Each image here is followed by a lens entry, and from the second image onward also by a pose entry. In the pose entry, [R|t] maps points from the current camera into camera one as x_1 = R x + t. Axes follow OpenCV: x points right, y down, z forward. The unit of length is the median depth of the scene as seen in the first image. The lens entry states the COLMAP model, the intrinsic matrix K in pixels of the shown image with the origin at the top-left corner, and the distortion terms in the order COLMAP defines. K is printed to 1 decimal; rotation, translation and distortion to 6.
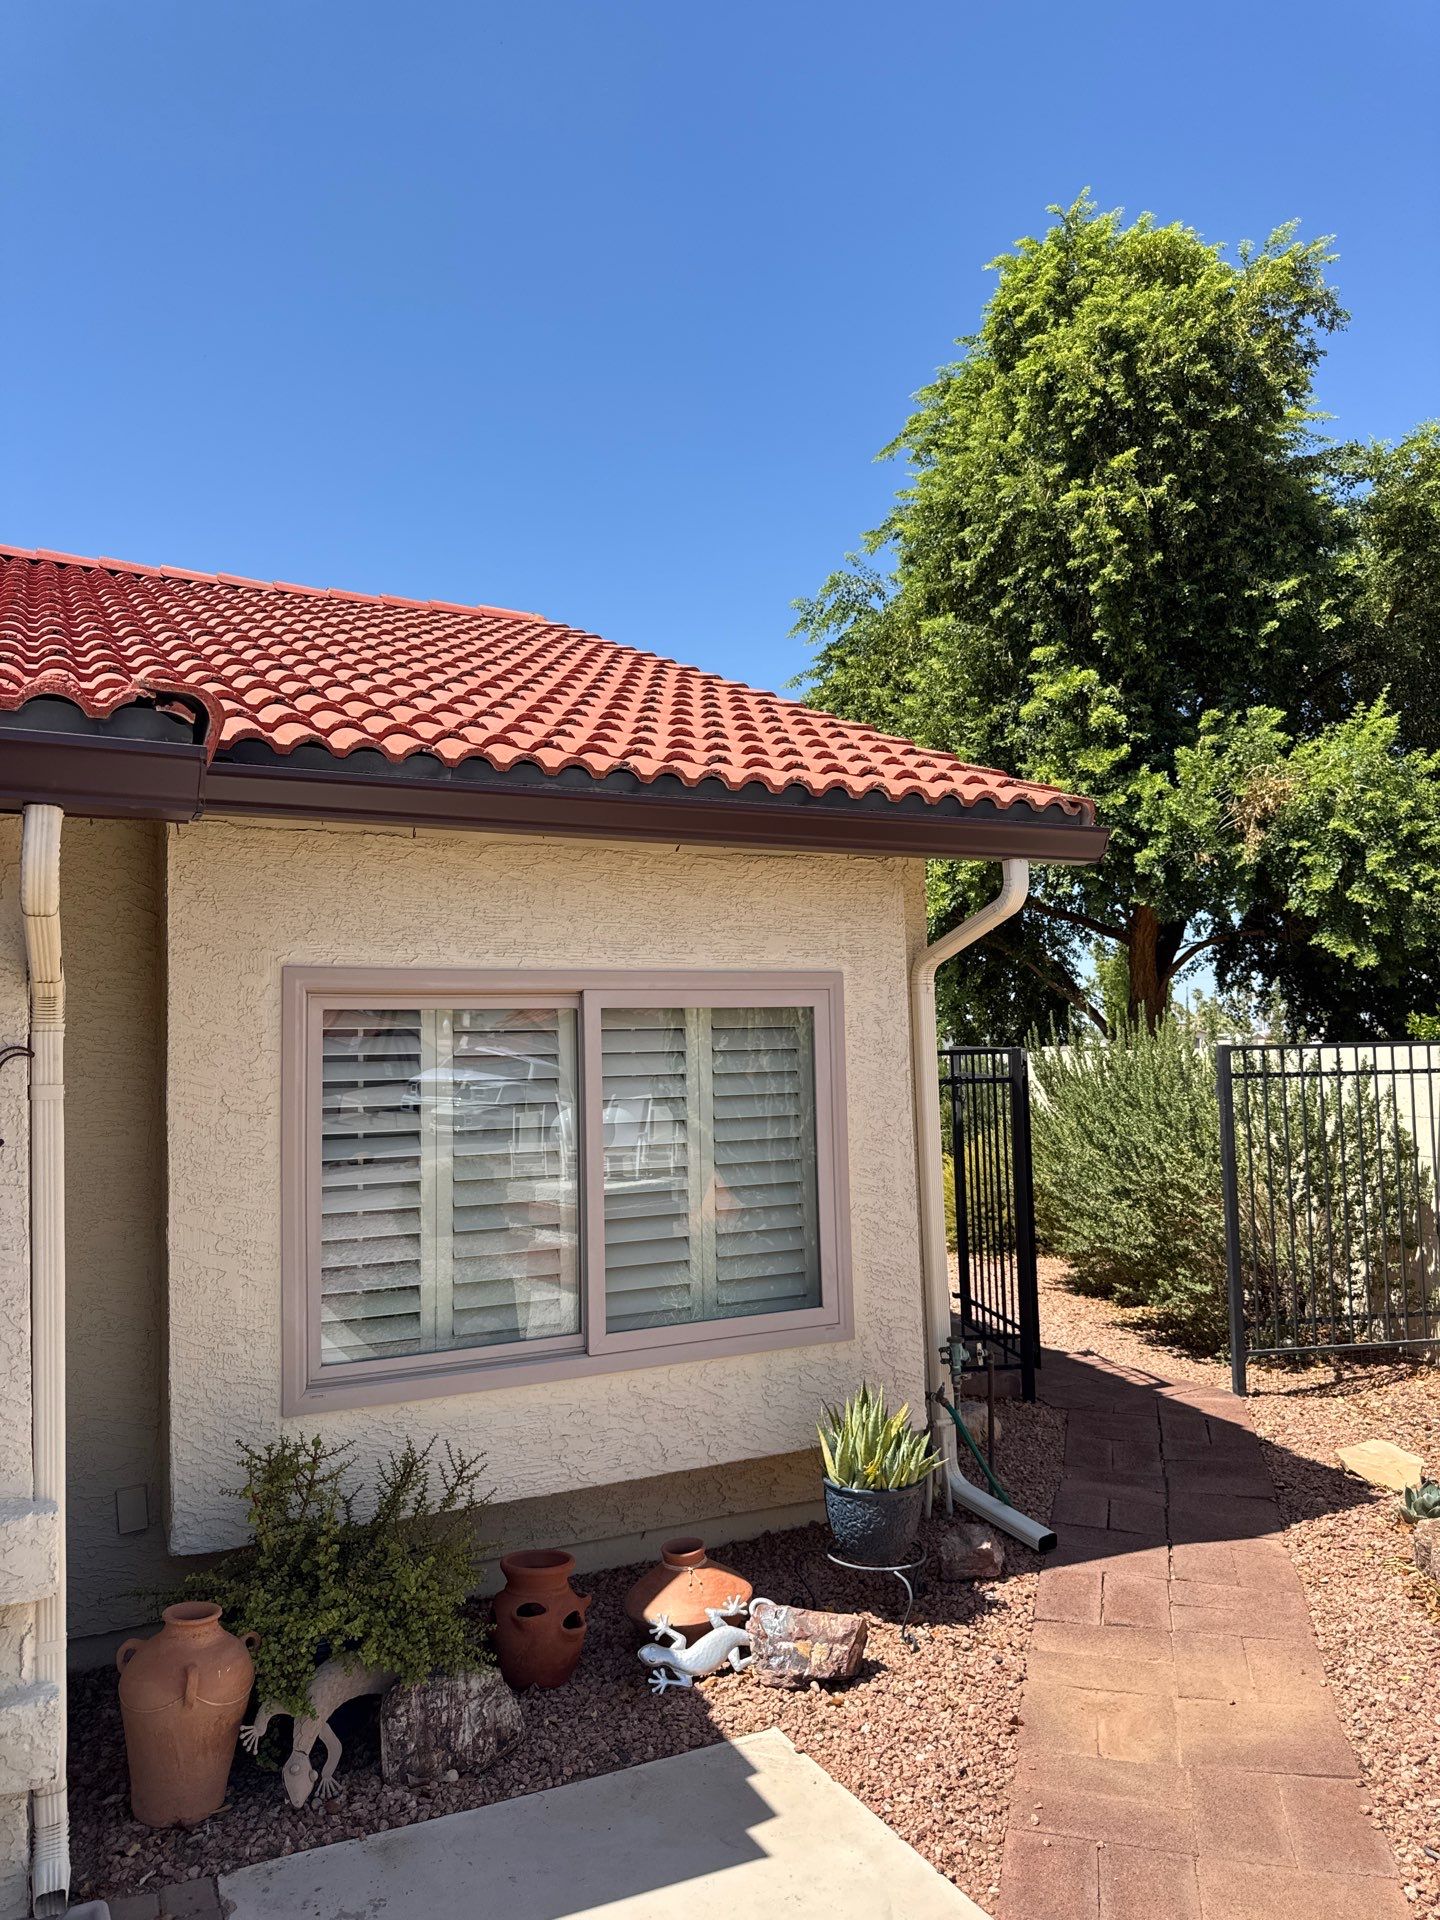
lens RADIAL K [[1337.8, 0, 755.8], [0, 1337.8, 963.1], [0, 0, 1]] dist [0.053461, -0.082874]
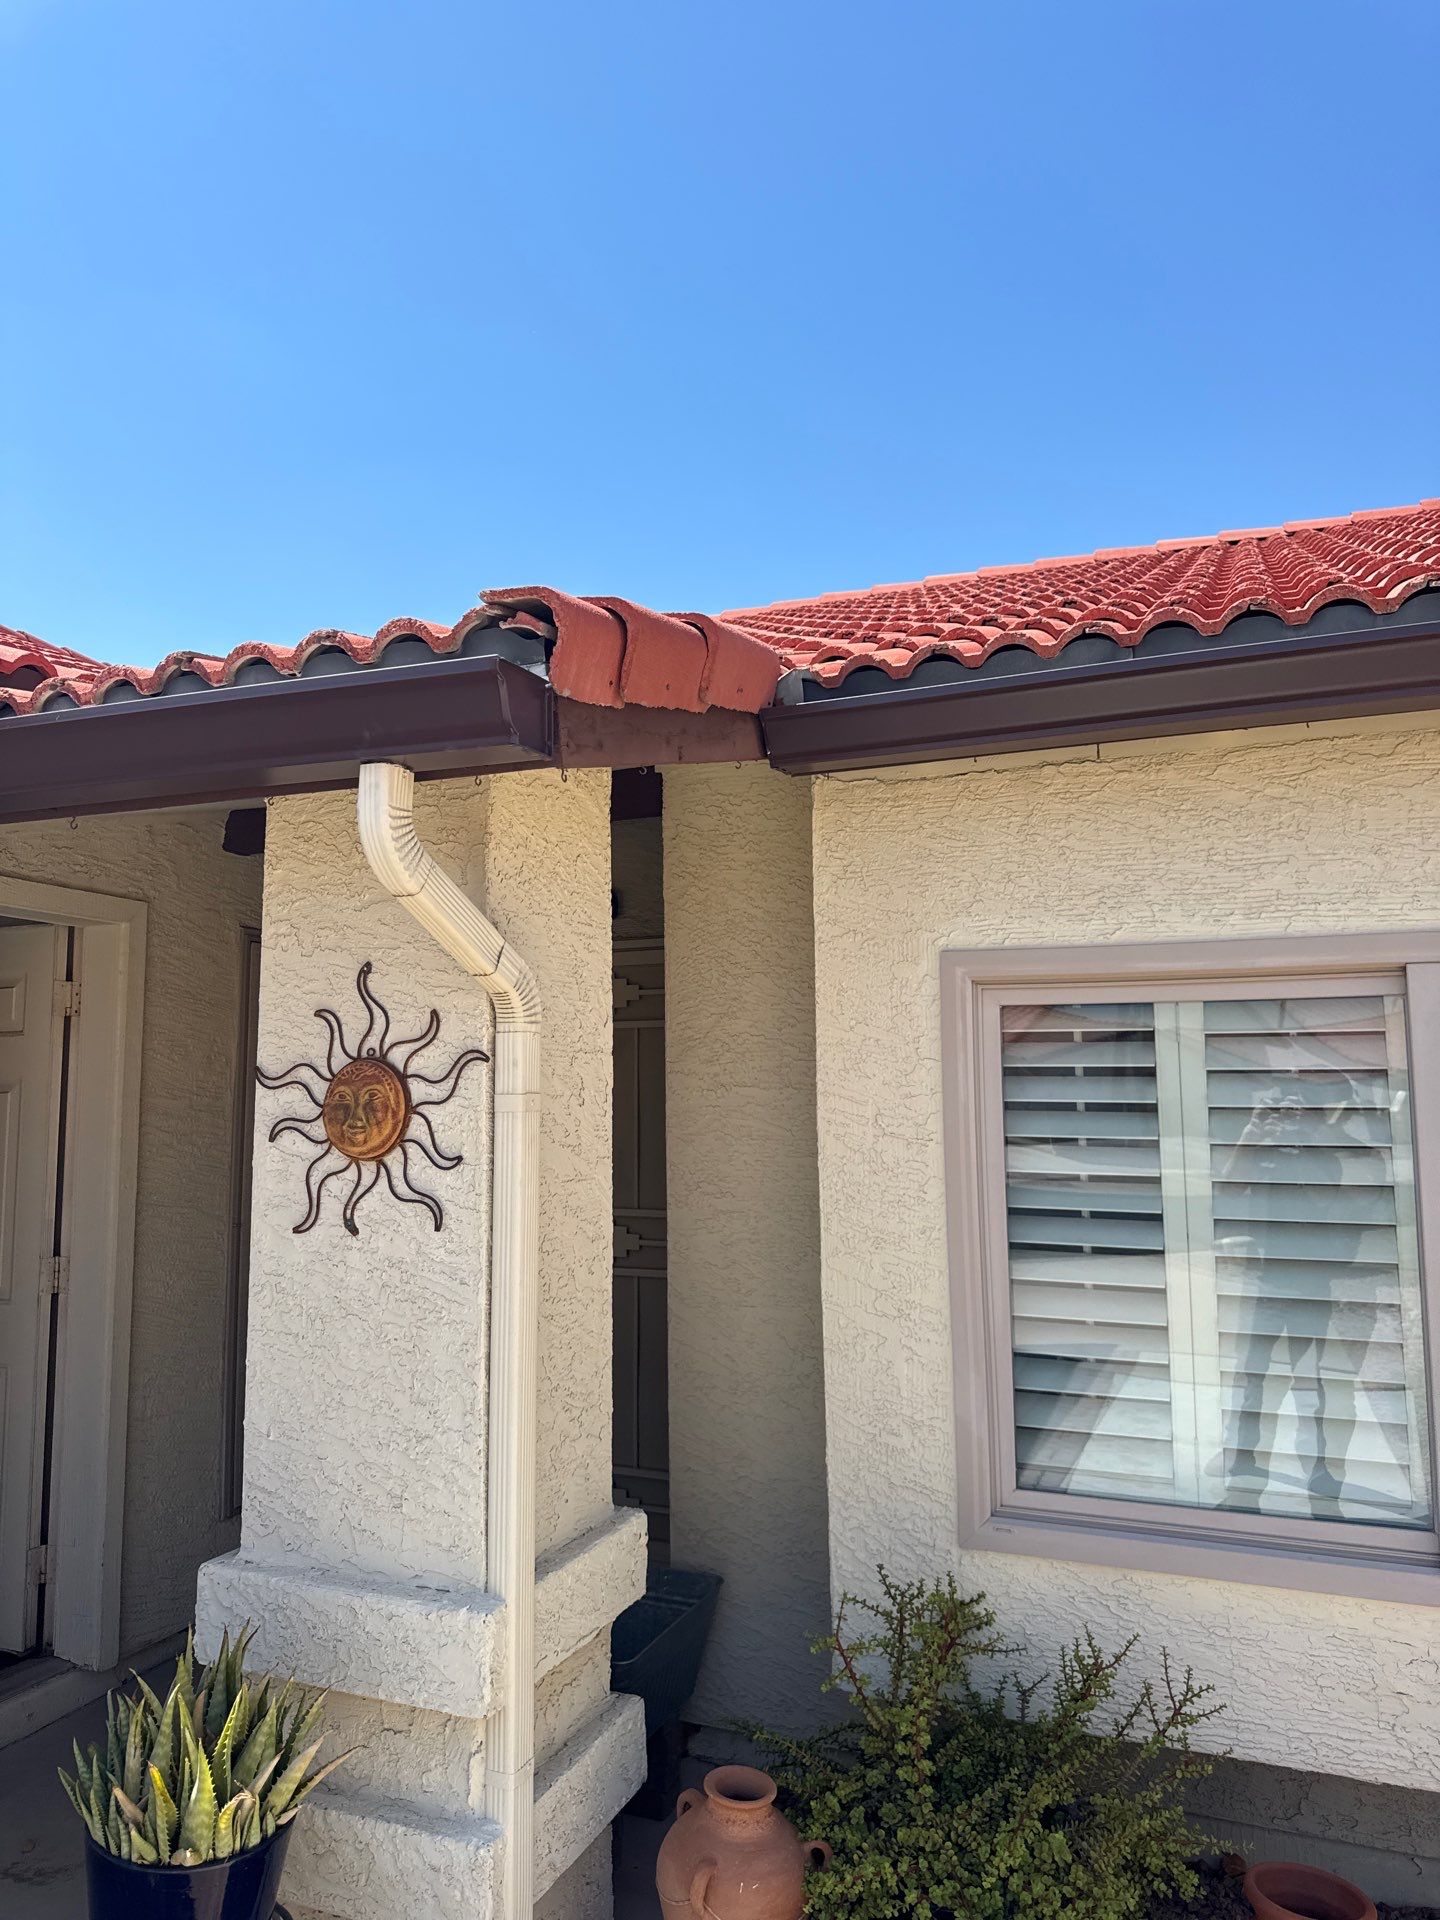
lens RADIAL K [[1336.4, 0, 725.7], [0, 1336.4, 944.7], [0, 0, 1]] dist [0.130833, -0.258510]
pose [[0.636257, -0.065753, -0.768670, 0.167727], [0.044730, 0.997829, -0.048331, 0.030886], [0.770179, -0.003632, 0.637817, 0.407988]]
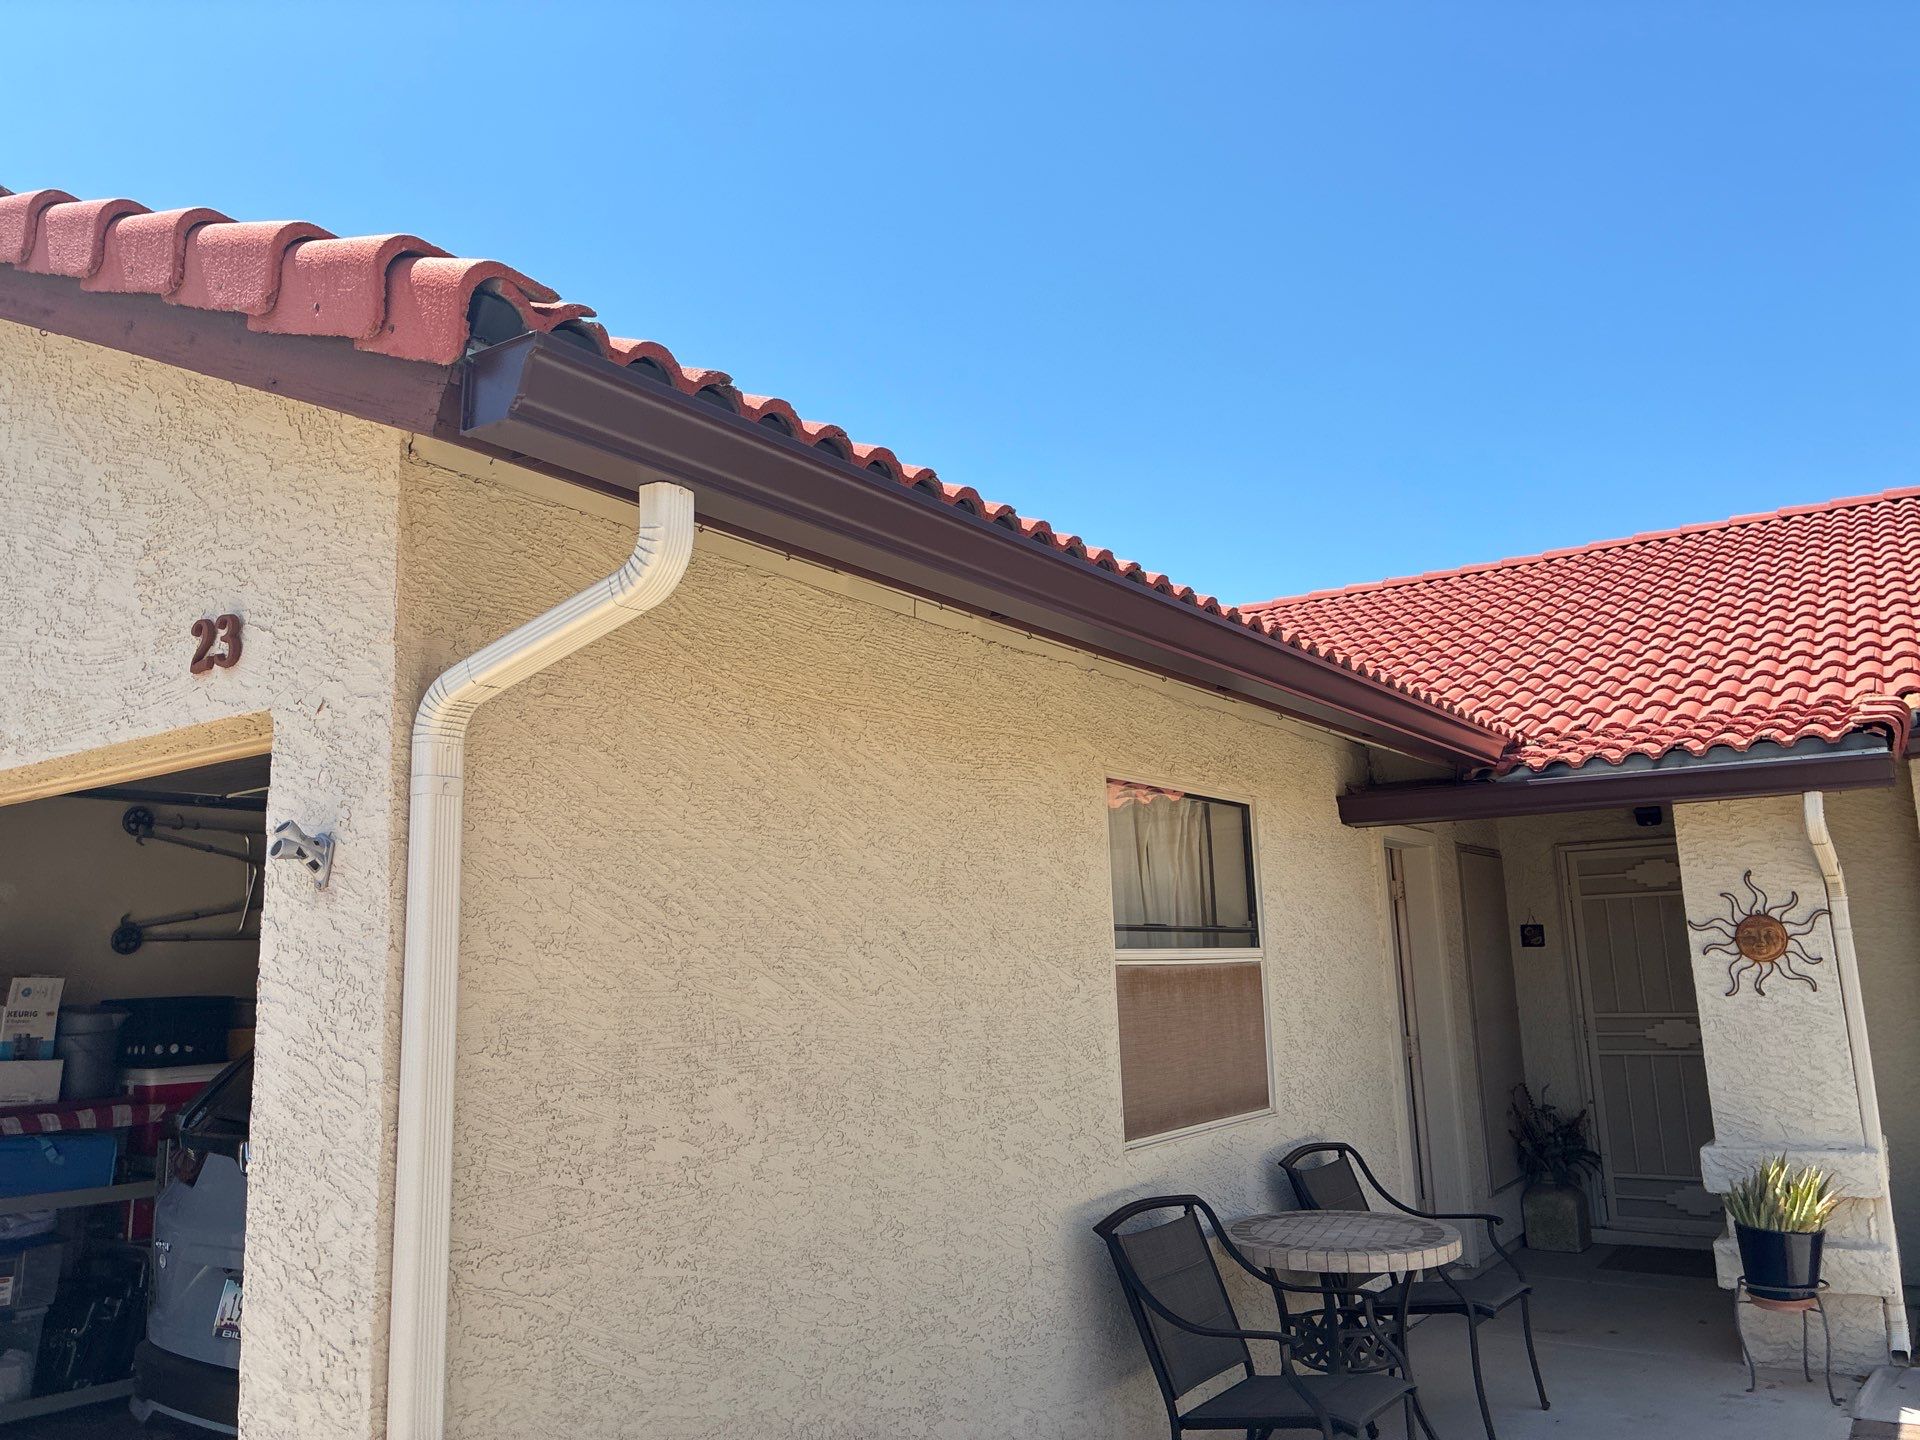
lens RADIAL K [[1447.0, 0, 970.6], [0, 1447.0, 712.1], [0, 0, 1]] dist [0.034588, -0.038017]
pose [[0.467933, -0.148281, -0.871236, 0.538490], [0.087405, 0.988755, -0.121338, -0.051297], [0.879431, -0.019372, 0.475632, -0.770287]]
